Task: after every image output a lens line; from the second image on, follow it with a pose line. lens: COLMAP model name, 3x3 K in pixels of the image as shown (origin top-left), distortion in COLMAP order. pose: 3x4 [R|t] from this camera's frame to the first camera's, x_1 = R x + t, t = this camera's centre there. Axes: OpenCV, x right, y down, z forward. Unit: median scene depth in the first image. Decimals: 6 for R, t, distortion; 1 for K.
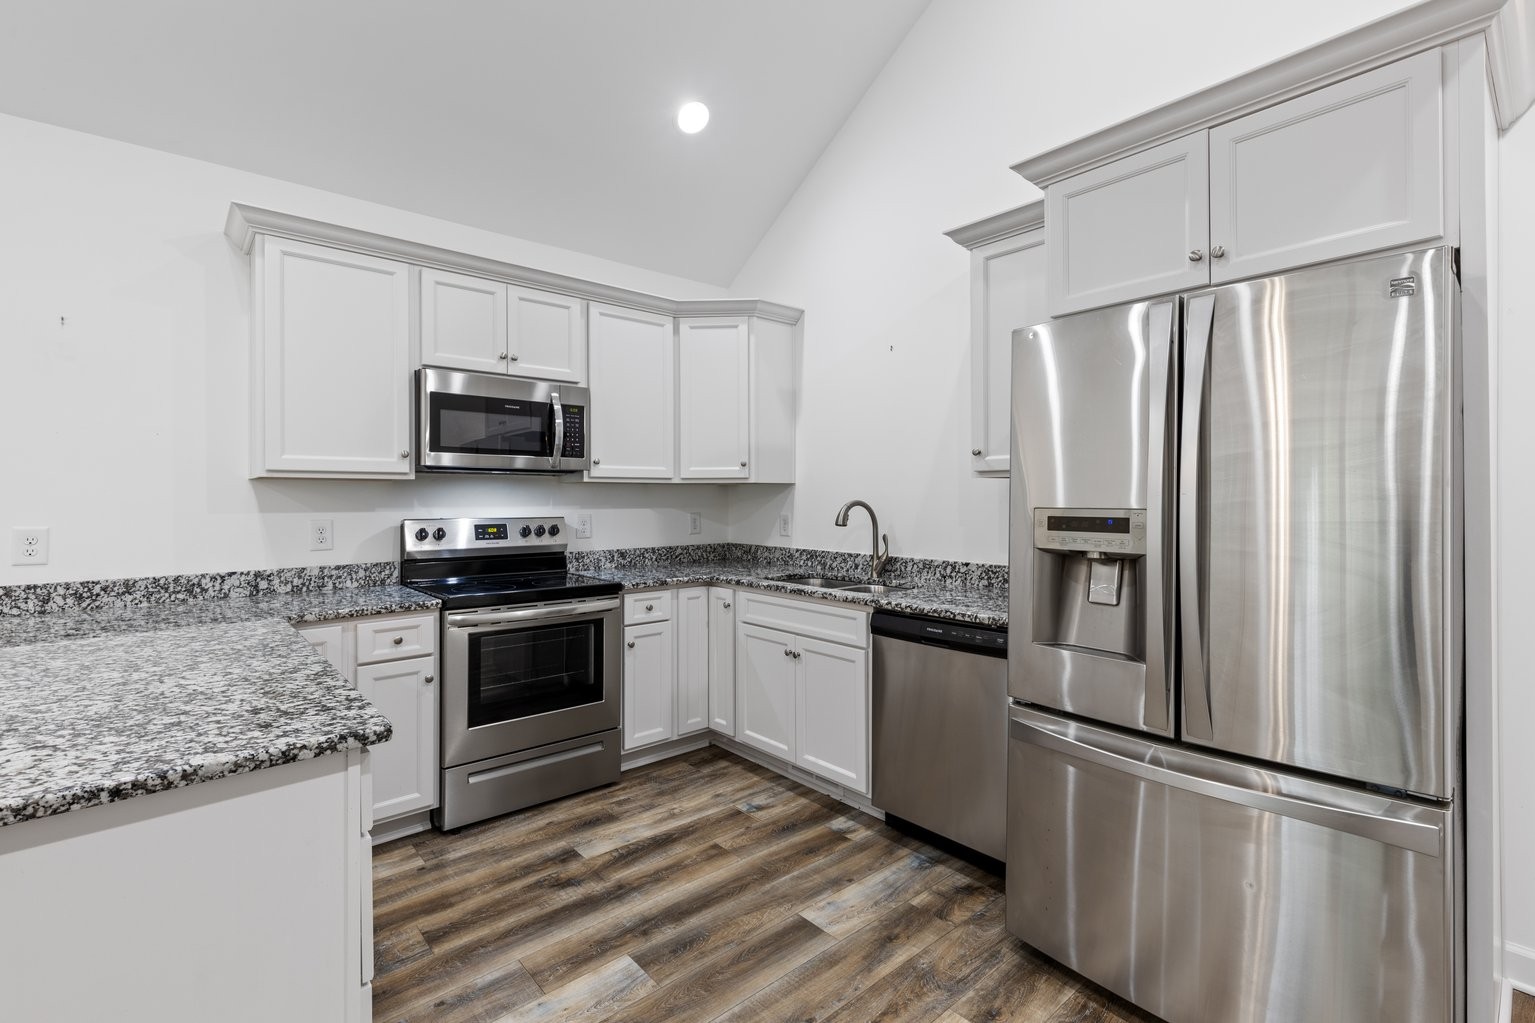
lens RADIAL K [[691.2, 0, 762.2], [0, 691.2, 498.0], [0, 0, 1]] dist [0.005544, 0.000280]
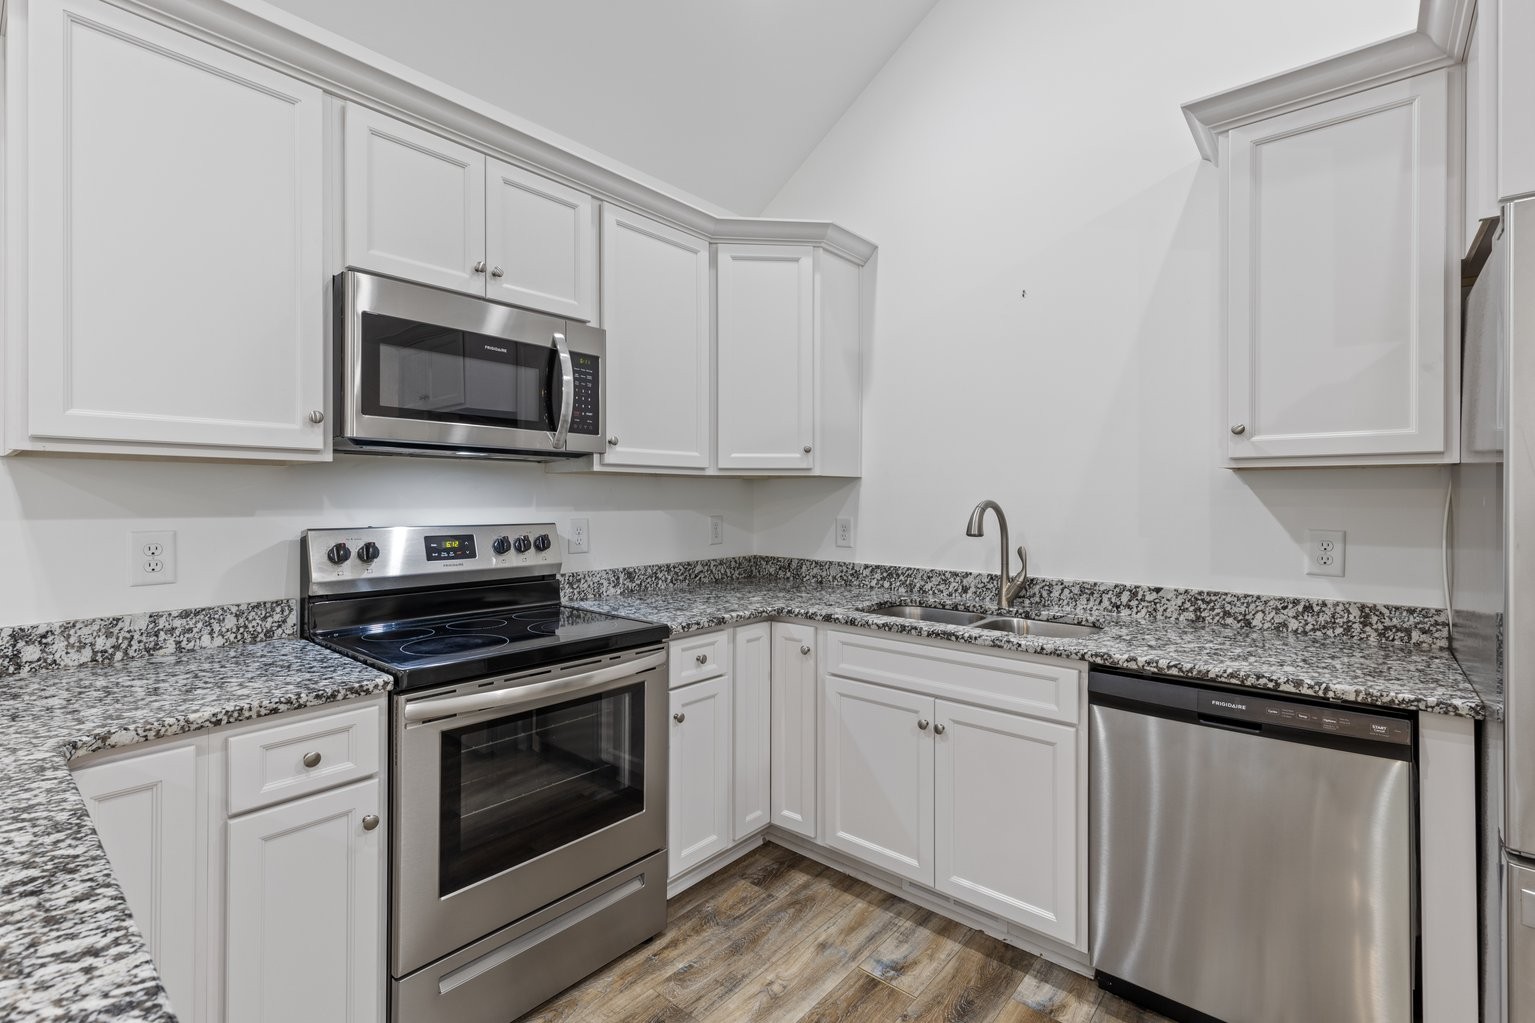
lens RADIAL K [[691.2, 0, 762.2], [0, 691.2, 498.0], [0, 0, 1]] dist [0.005544, 0.000280]
pose [[0.989114, 0.004129, 0.147090, -0.224282], [-0.004243, 0.999991, 0.000460, 0.002051], [-0.147087, -0.001079, 0.989123, 0.360082]]
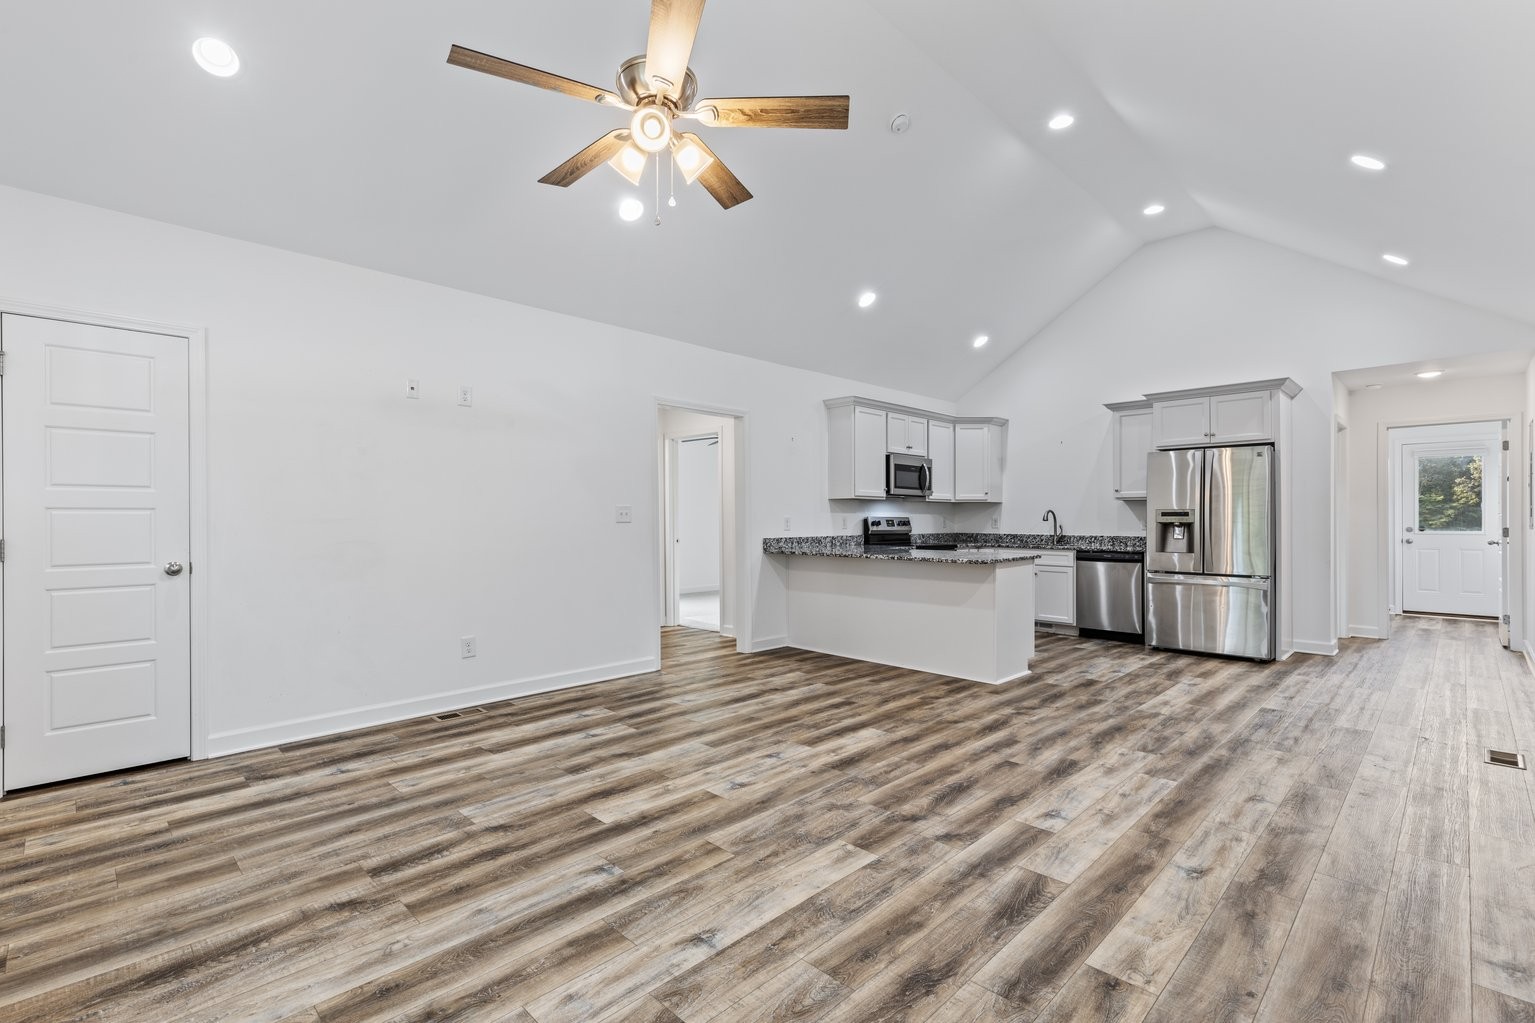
lens RADIAL K [[694.3, 0, 758.7], [0, 694.3, 518.1], [0, 0, 1]] dist [0.001046, 0.000114]
pose [[0.997935, 0.004195, 0.064089, -1.078532], [-0.003981, 0.999986, -0.003465, 0.047456], [-0.064102, 0.003202, 0.997938, -1.365274]]
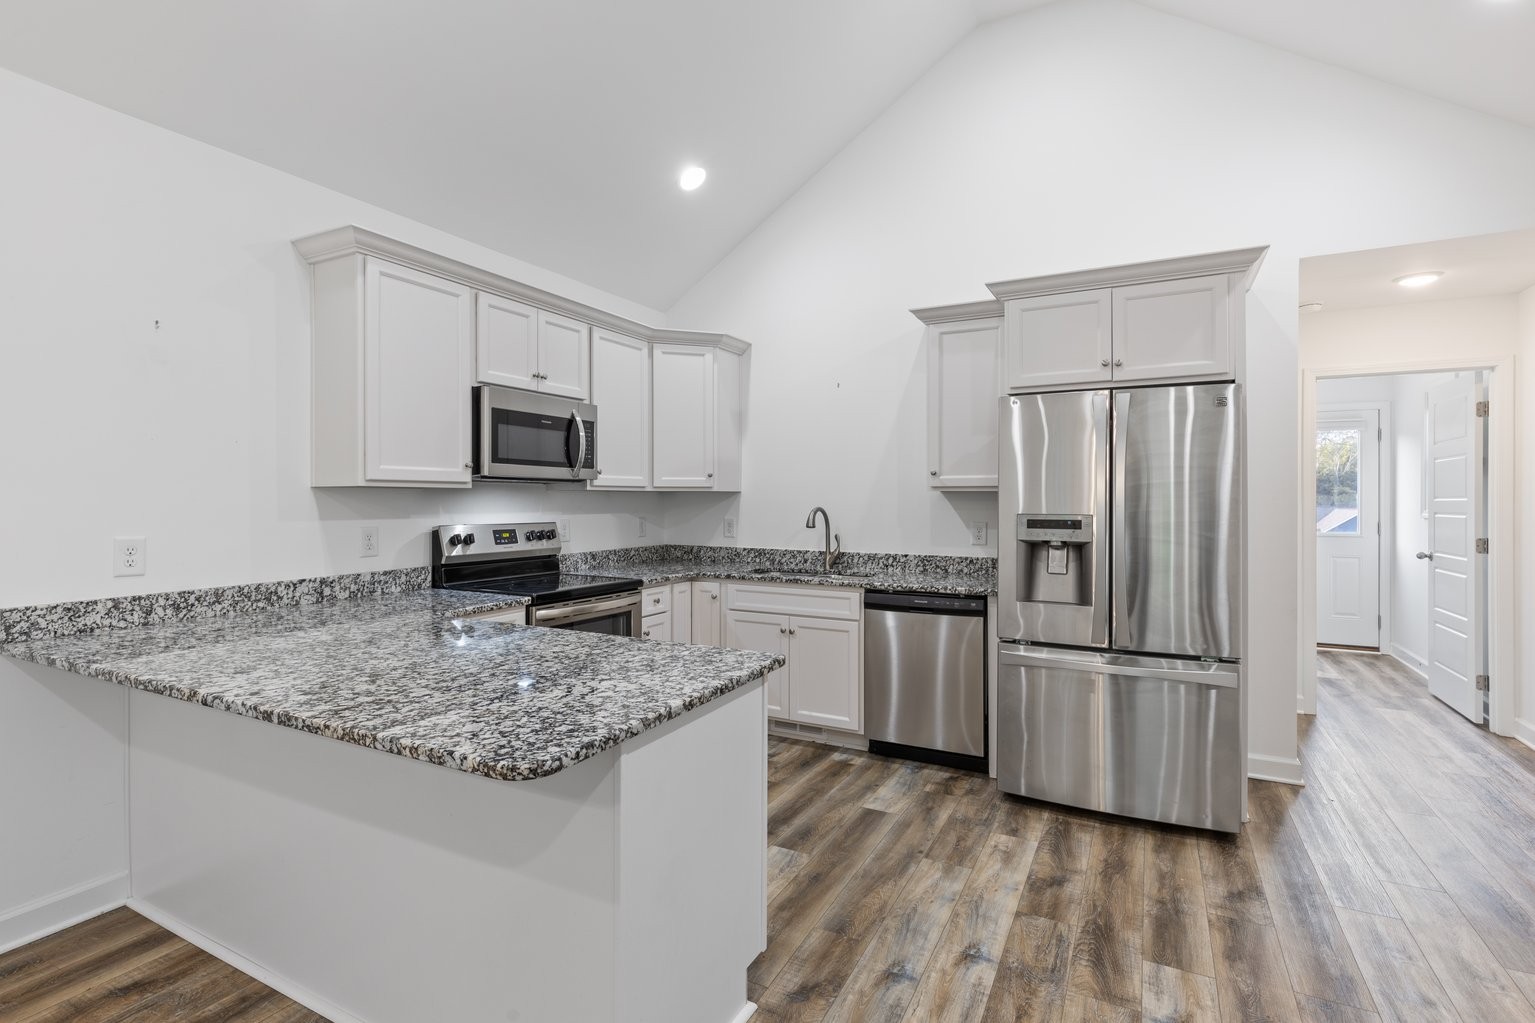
lens RADIAL K [[738.7, 0, 760.6], [0, 738.7, 498.7], [0, 0, 1]] dist [0.003749, 0.000408]
pose [[0.932477, 0.003769, 0.361210, -0.489321], [-0.003460, 0.999993, -0.001501, -0.010051], [-0.361213, 0.000150, 0.932483, -0.223487]]
